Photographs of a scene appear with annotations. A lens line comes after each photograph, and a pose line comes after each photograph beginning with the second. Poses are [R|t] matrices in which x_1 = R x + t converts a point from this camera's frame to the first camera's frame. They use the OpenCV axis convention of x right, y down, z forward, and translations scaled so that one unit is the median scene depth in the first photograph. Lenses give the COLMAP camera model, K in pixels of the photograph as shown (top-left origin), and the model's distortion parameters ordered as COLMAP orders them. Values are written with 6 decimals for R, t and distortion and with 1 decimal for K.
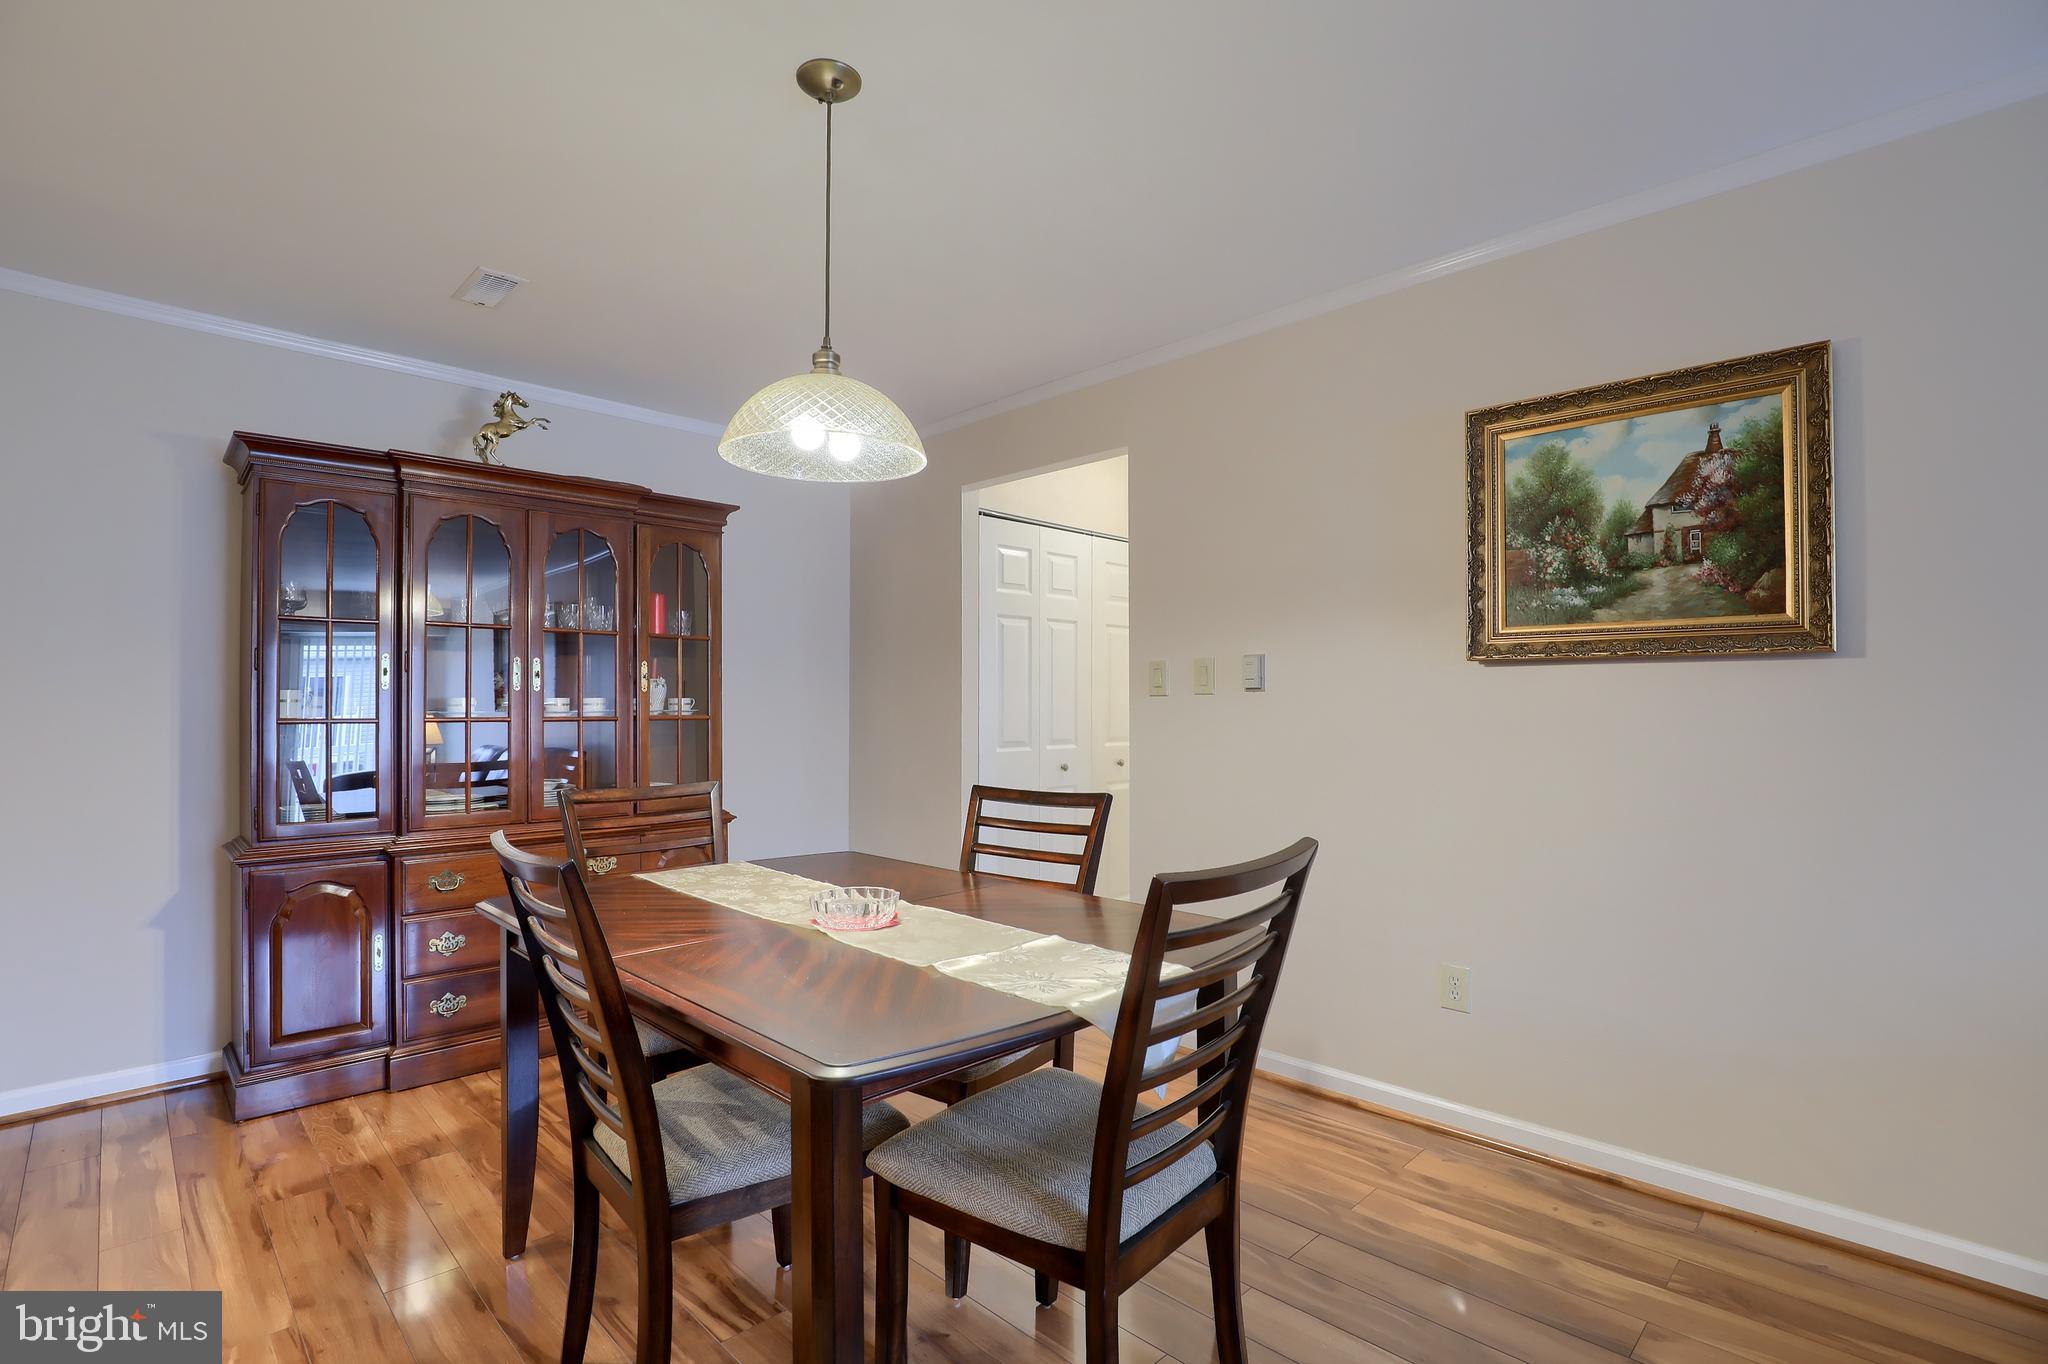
lens RADIAL K [[952.1, 0, 1022.2], [0, 952.1, 692.6], [0, 0, 1]] dist [-0.028539, 0.002143]
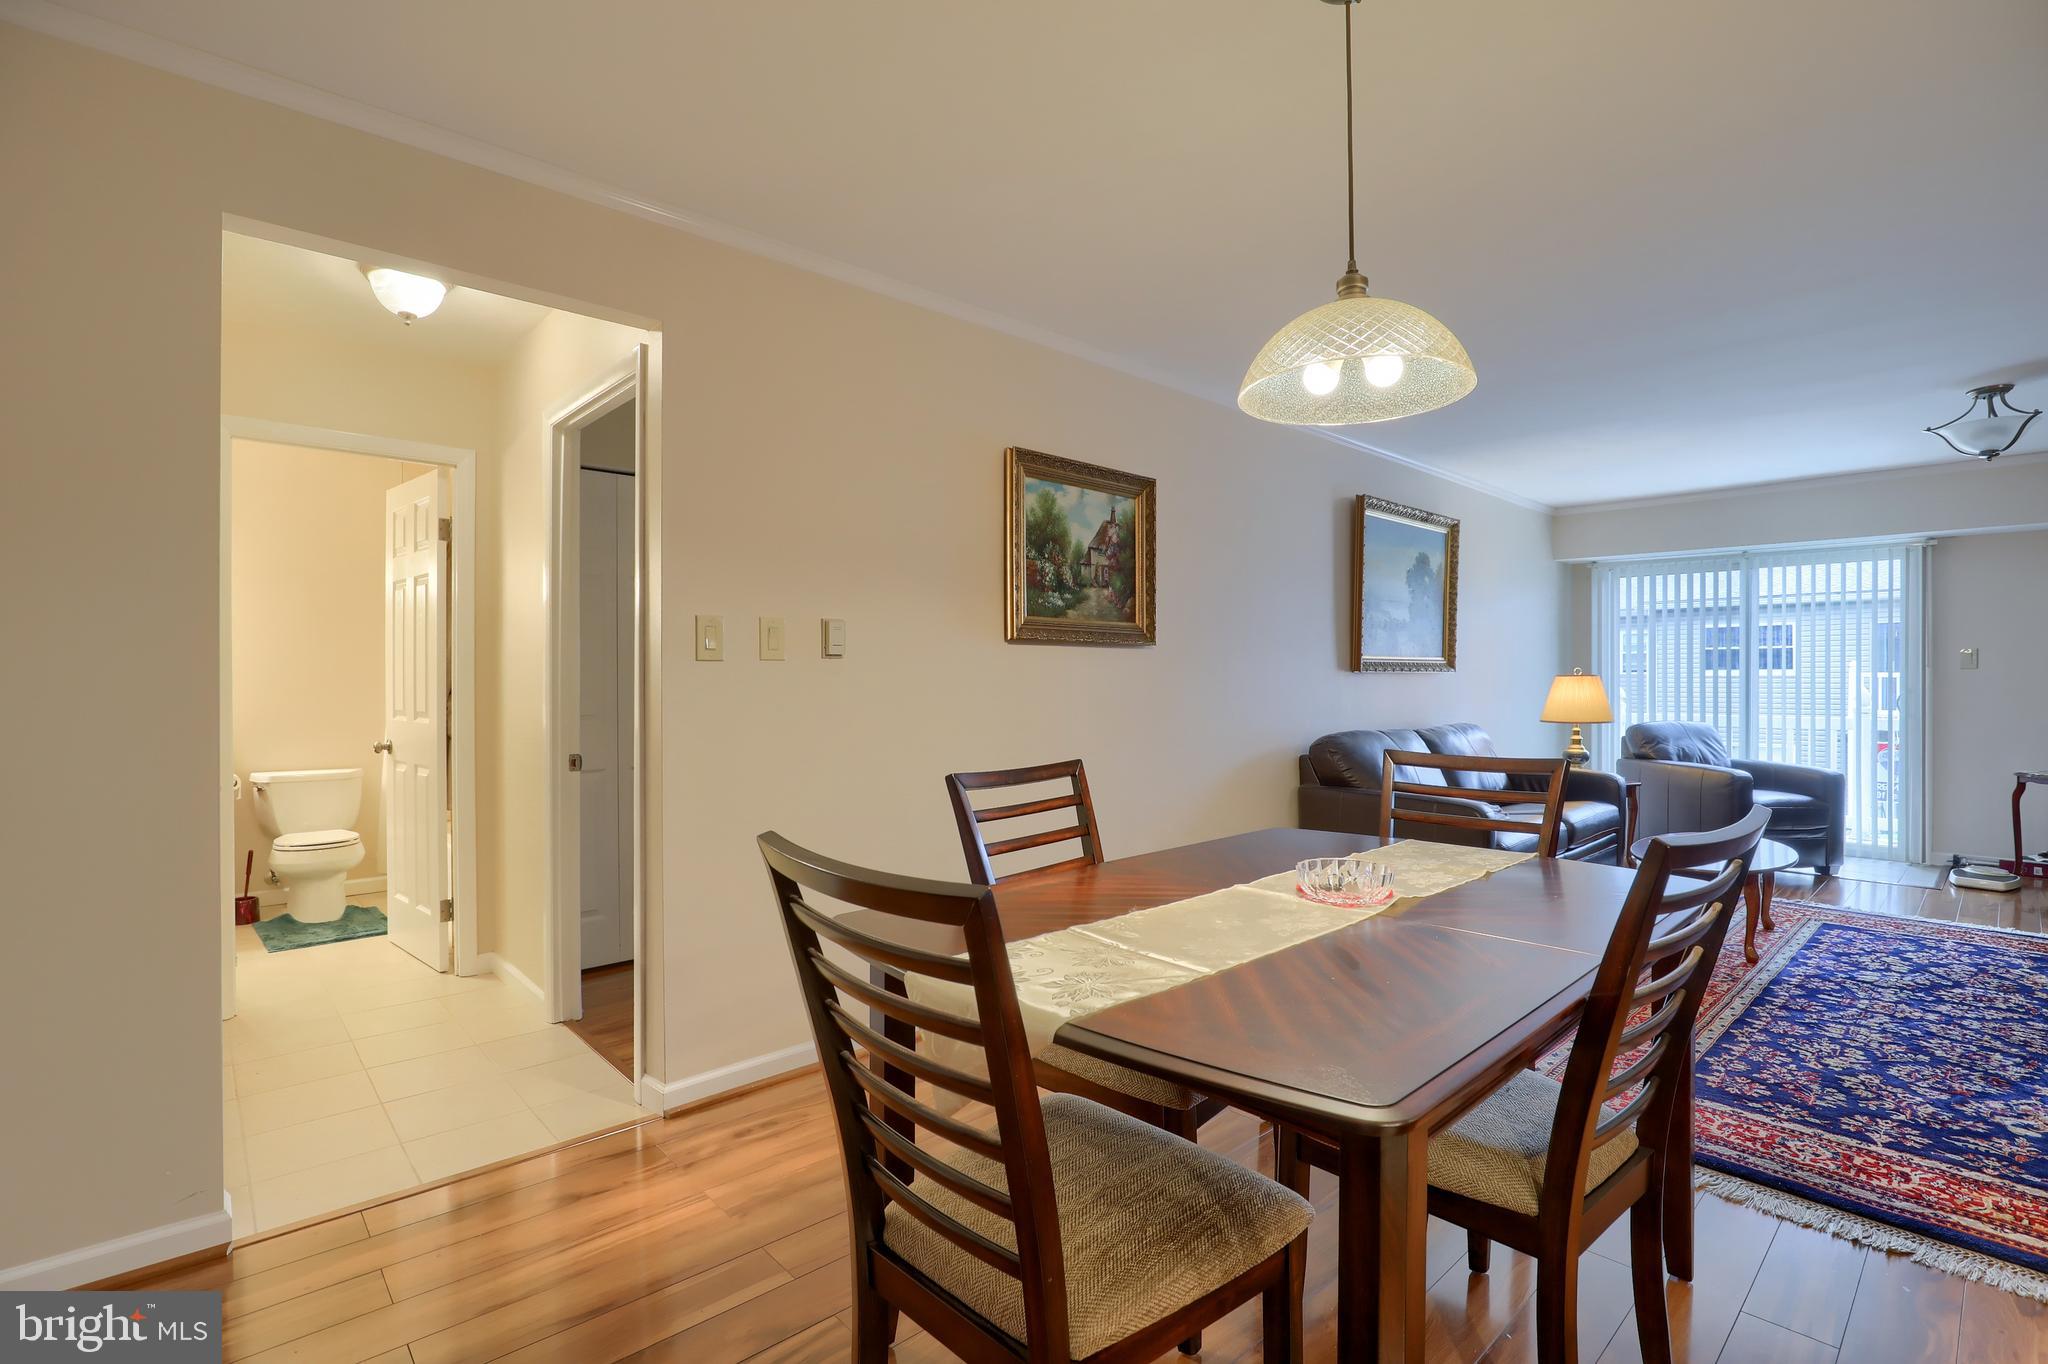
lens RADIAL K [[930.2, 0, 1040.4], [0, 930.2, 692.1], [0, 0, 1]] dist [-0.036756, 0.006764]
pose [[0.041818, -0.009324, 0.999082, -0.857567], [-0.007305, 0.999927, 0.009637, 0.027462], [-0.999099, -0.007701, 0.041747, 0.983877]]
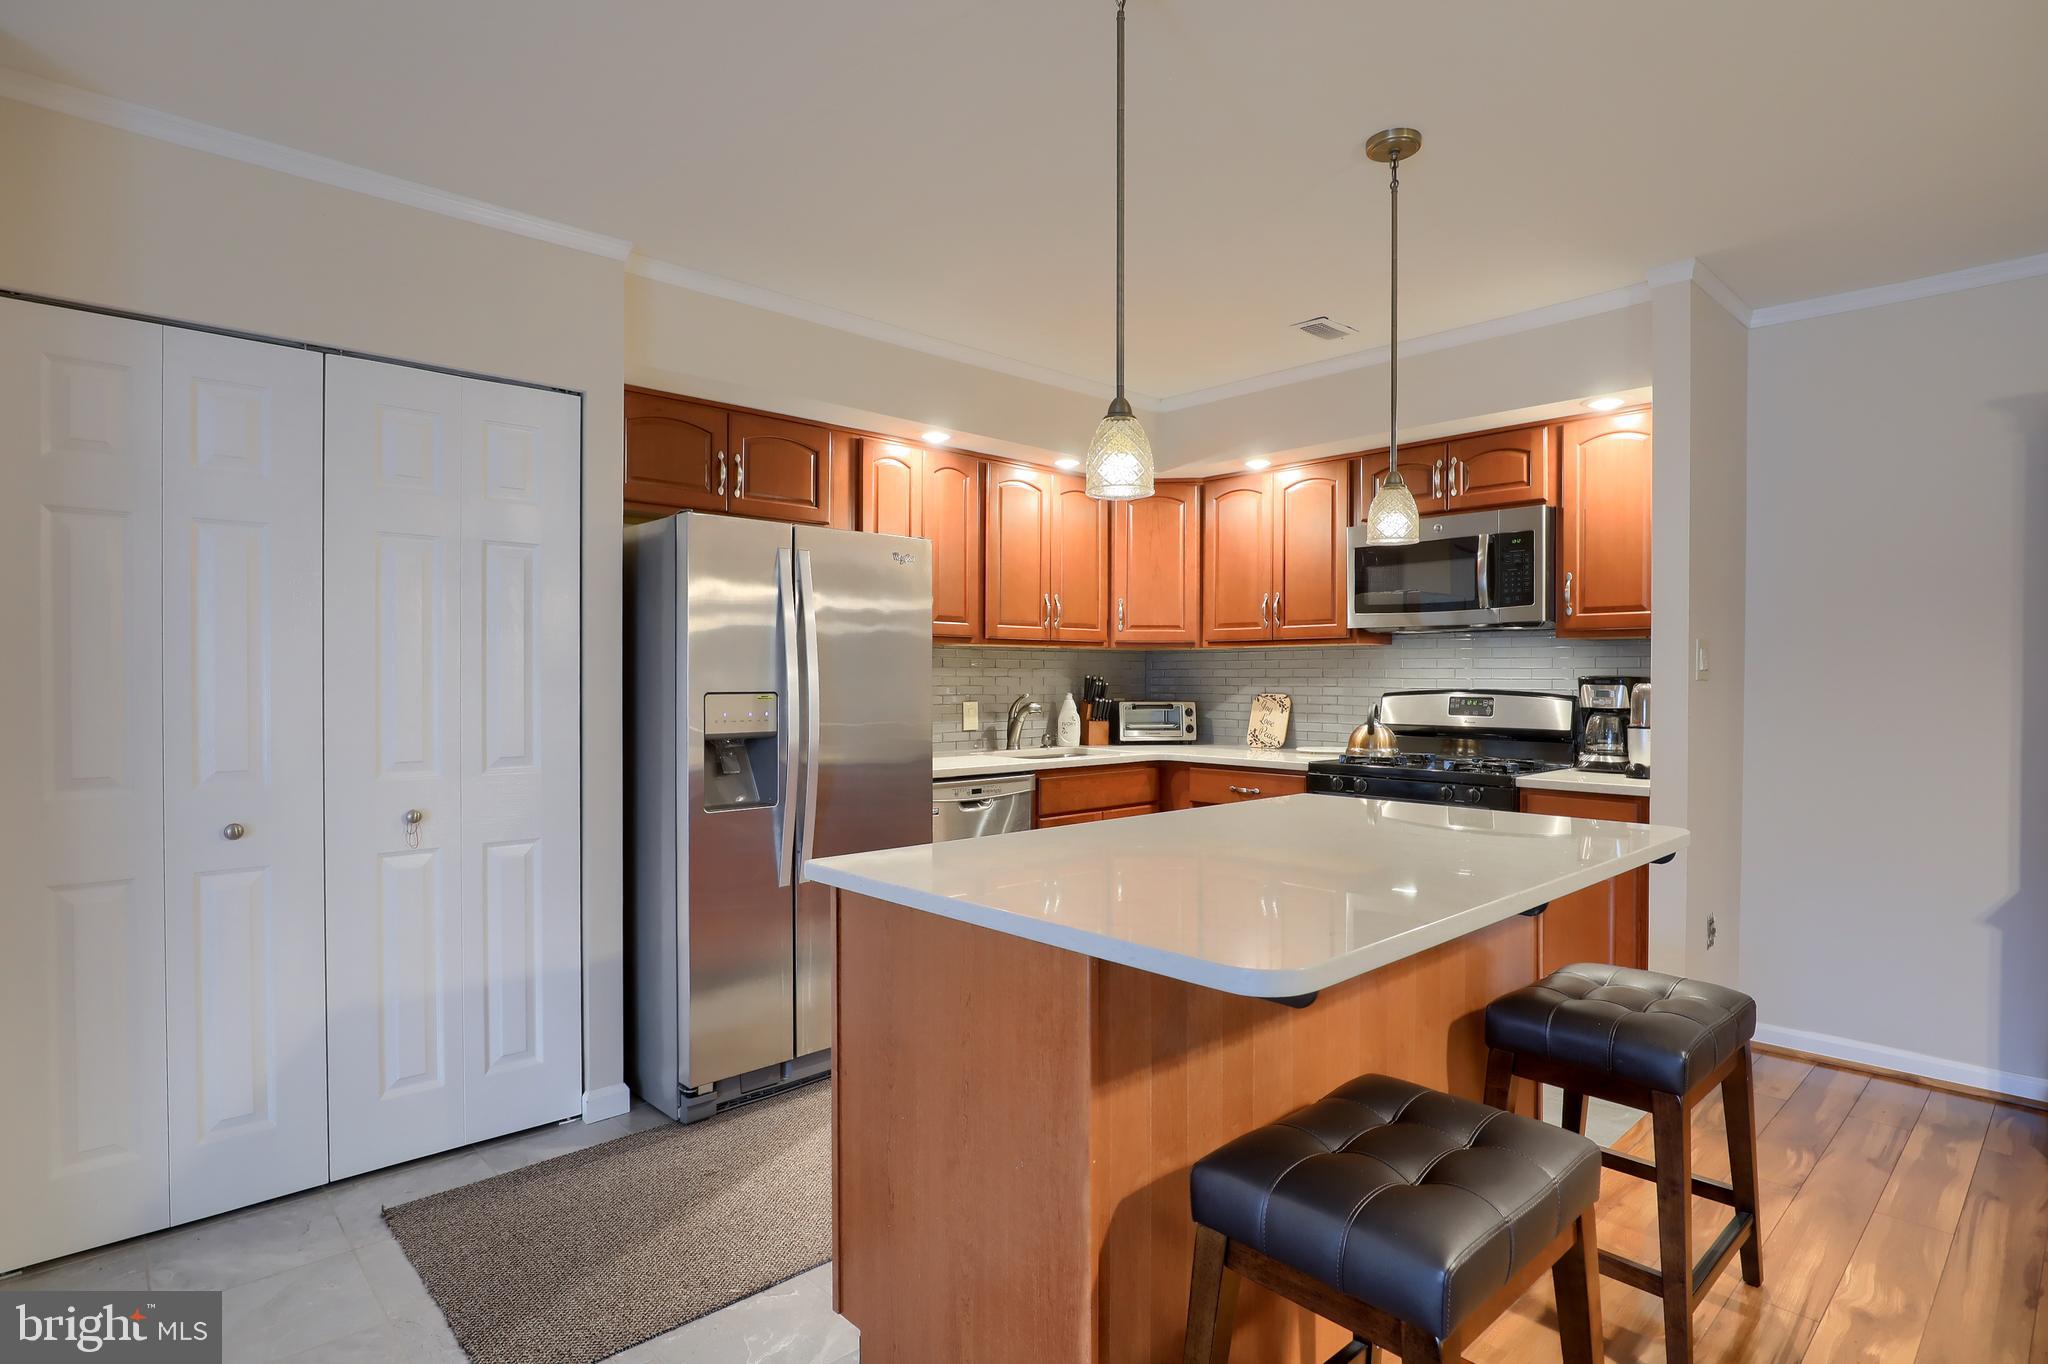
lens RADIAL K [[1046.9, 0, 1035.6], [0, 1046.9, 678.4], [0, 0, 1]] dist [-0.025684, 0.002386]
pose [[-0.029692, 0.004739, -0.999548, 0.163349], [0.009384, 0.999946, 0.004462, -0.016495], [0.999515, -0.009247, -0.029735, 0.061849]]
